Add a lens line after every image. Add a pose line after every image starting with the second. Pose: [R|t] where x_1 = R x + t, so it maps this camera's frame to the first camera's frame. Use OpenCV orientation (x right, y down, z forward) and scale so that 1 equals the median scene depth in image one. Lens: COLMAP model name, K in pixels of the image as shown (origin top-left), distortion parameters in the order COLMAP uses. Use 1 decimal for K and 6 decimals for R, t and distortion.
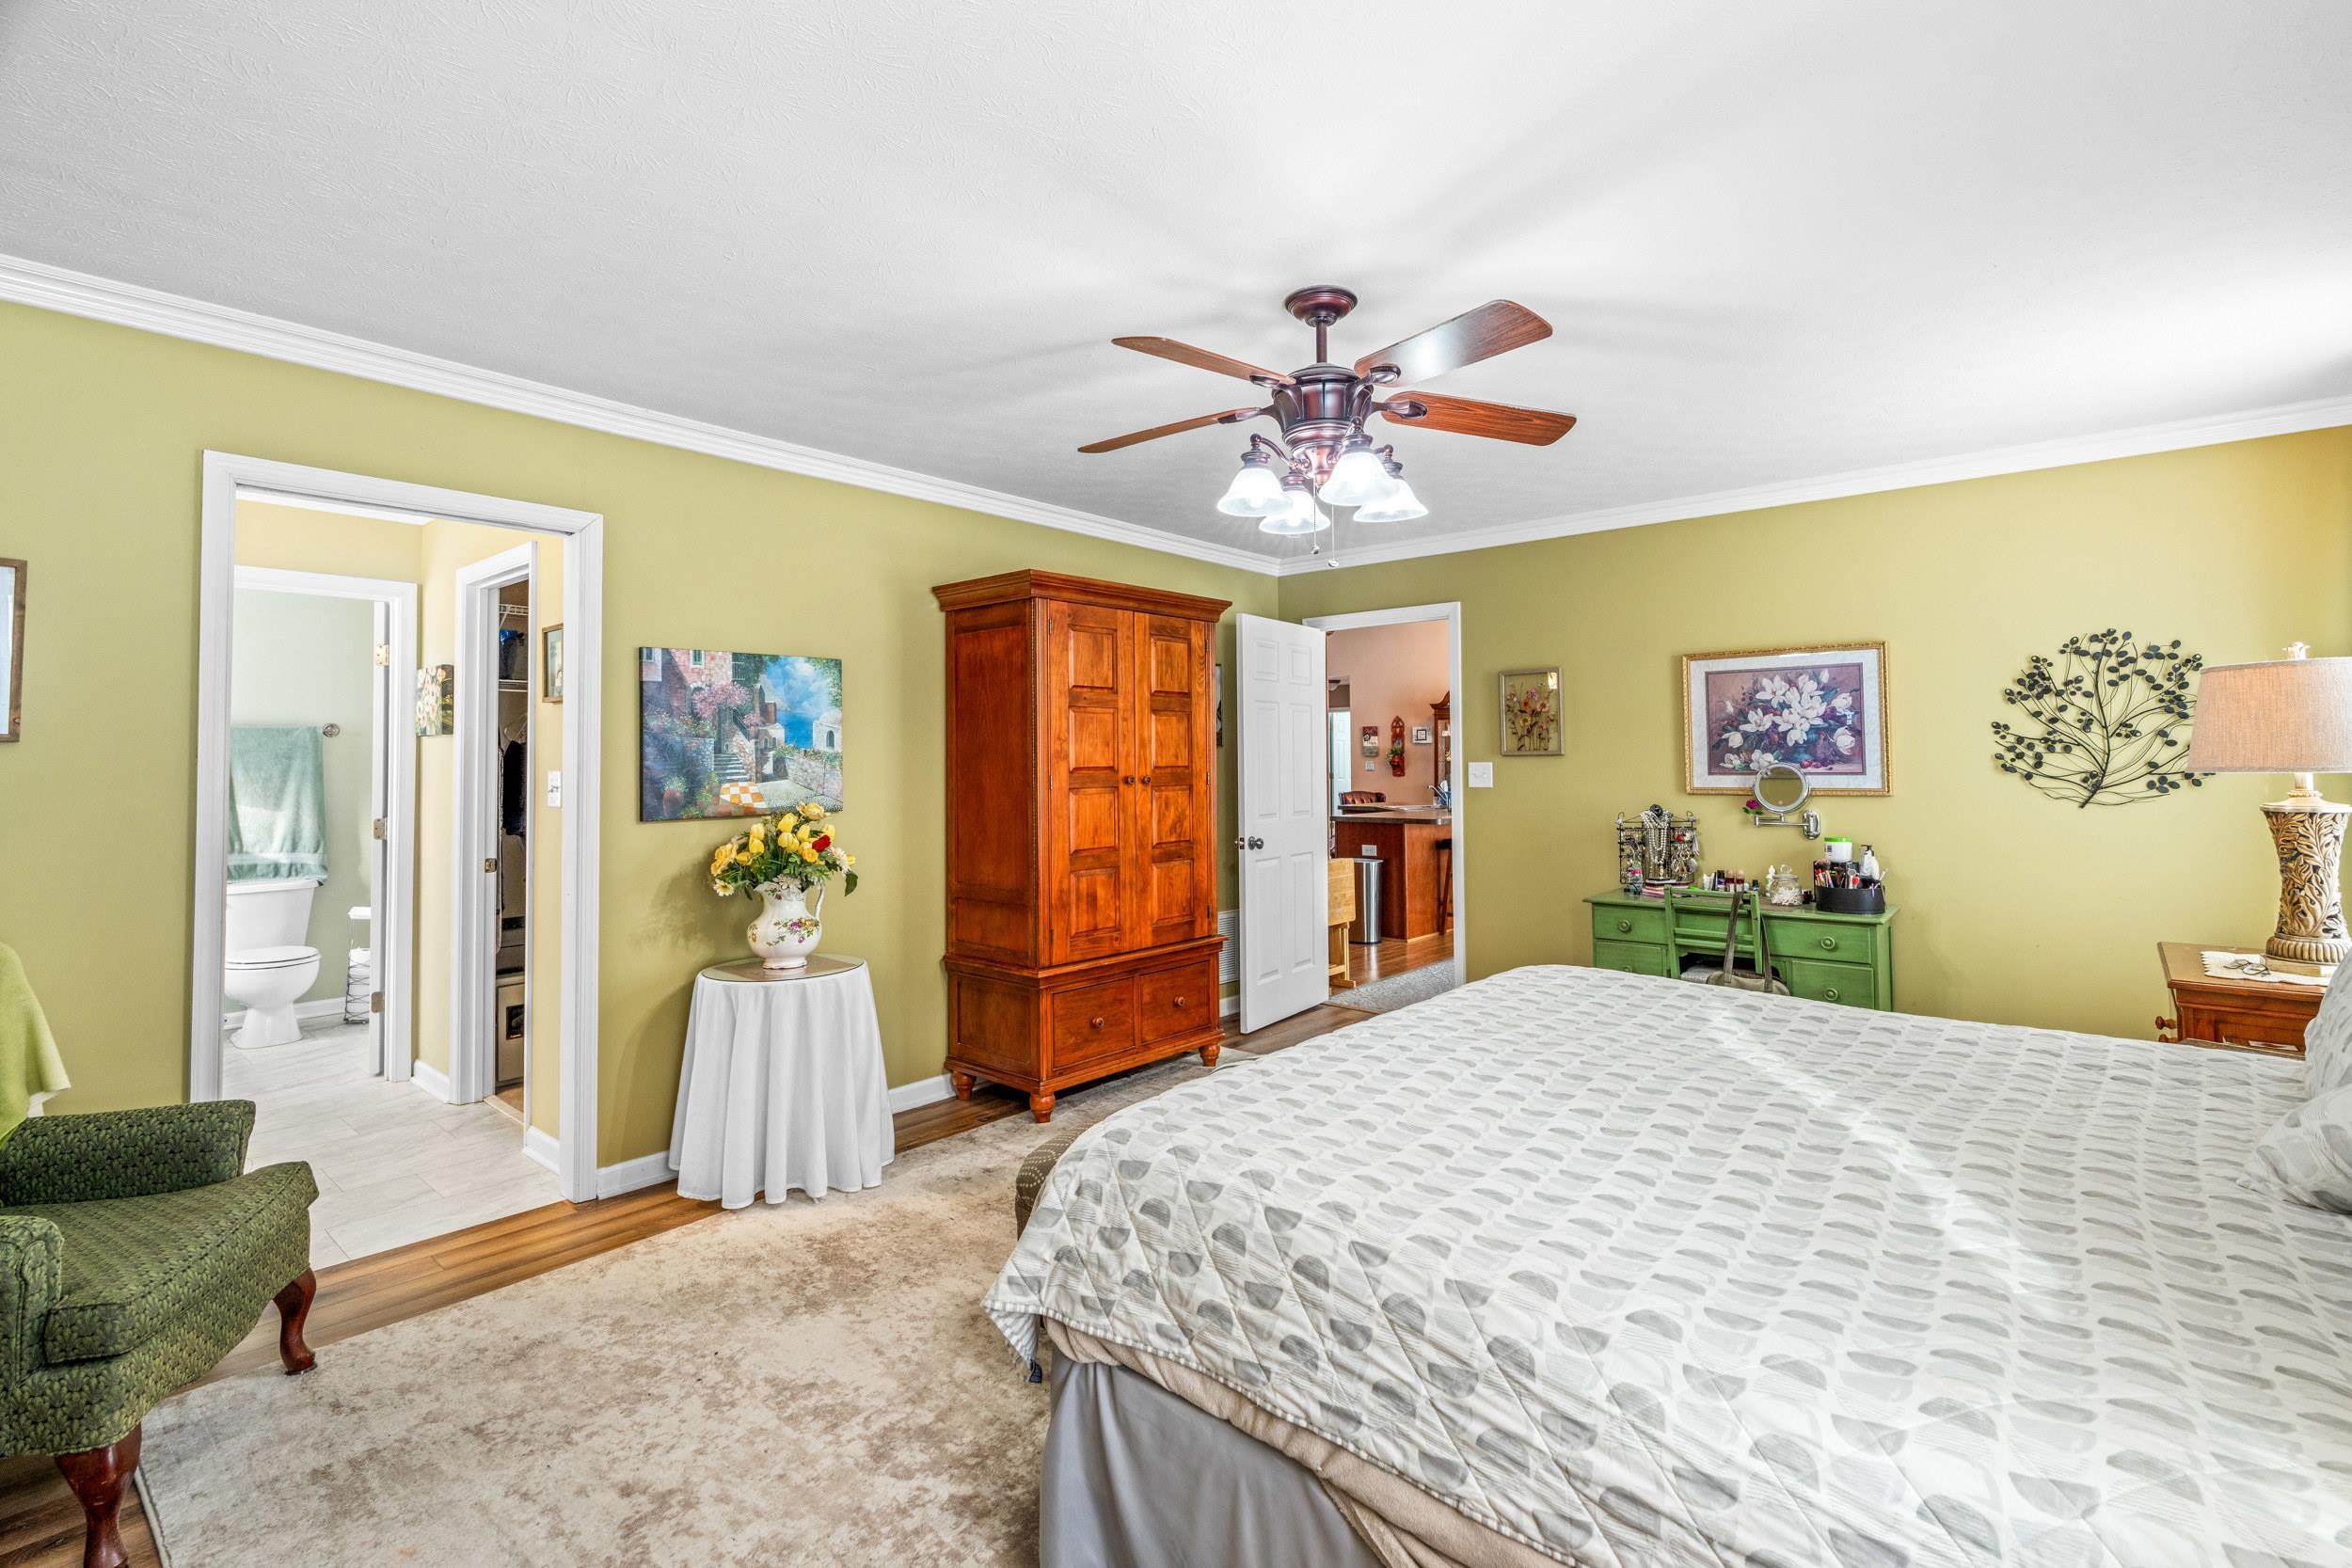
lens RADIAL K [[1069.6, 0, 1219.6], [0, 1069.6, 735.0], [0, 0, 1]] dist [-0.003617, 0.002082]
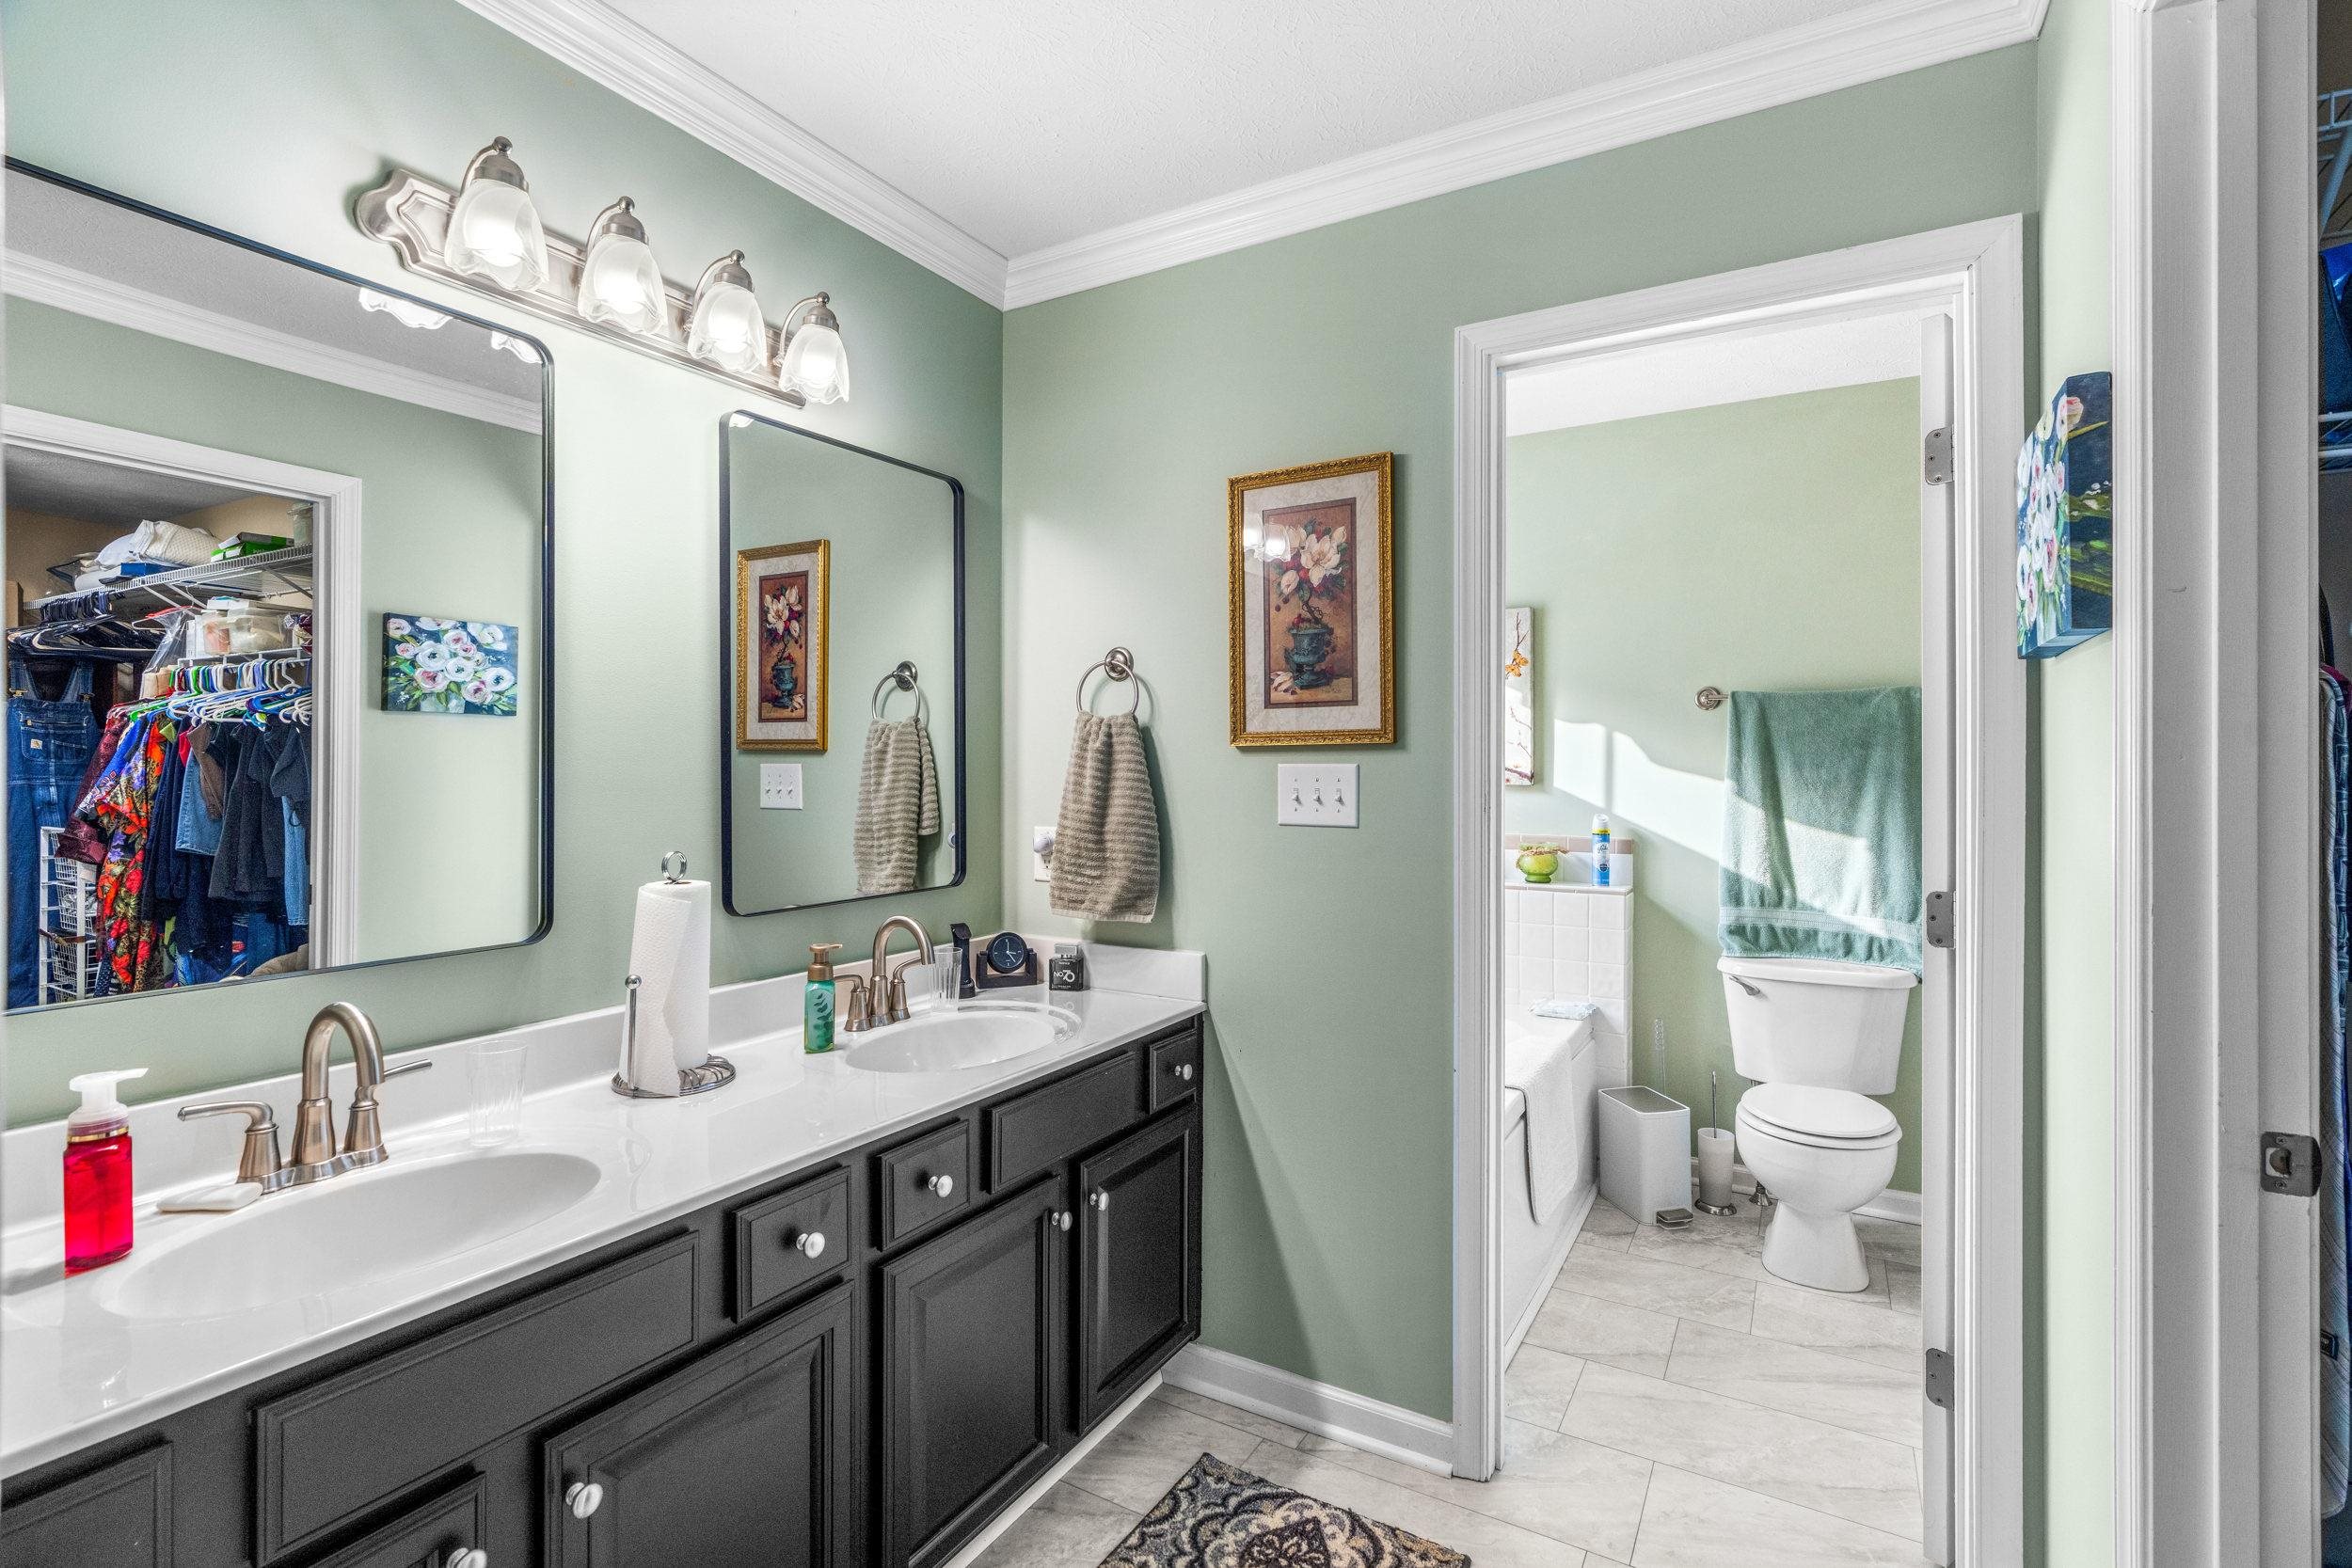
lens RADIAL K [[1069.6, 0, 1179.9], [0, 1069.6, 763.4], [0, 0, 1]] dist [-0.003617, 0.002082]
pose [[0.156724, 0.001665, -0.987641, -0.387481], [0.018973, 0.999809, 0.004696, 0.021708], [0.987460, -0.019475, 0.156662, 0.574058]]
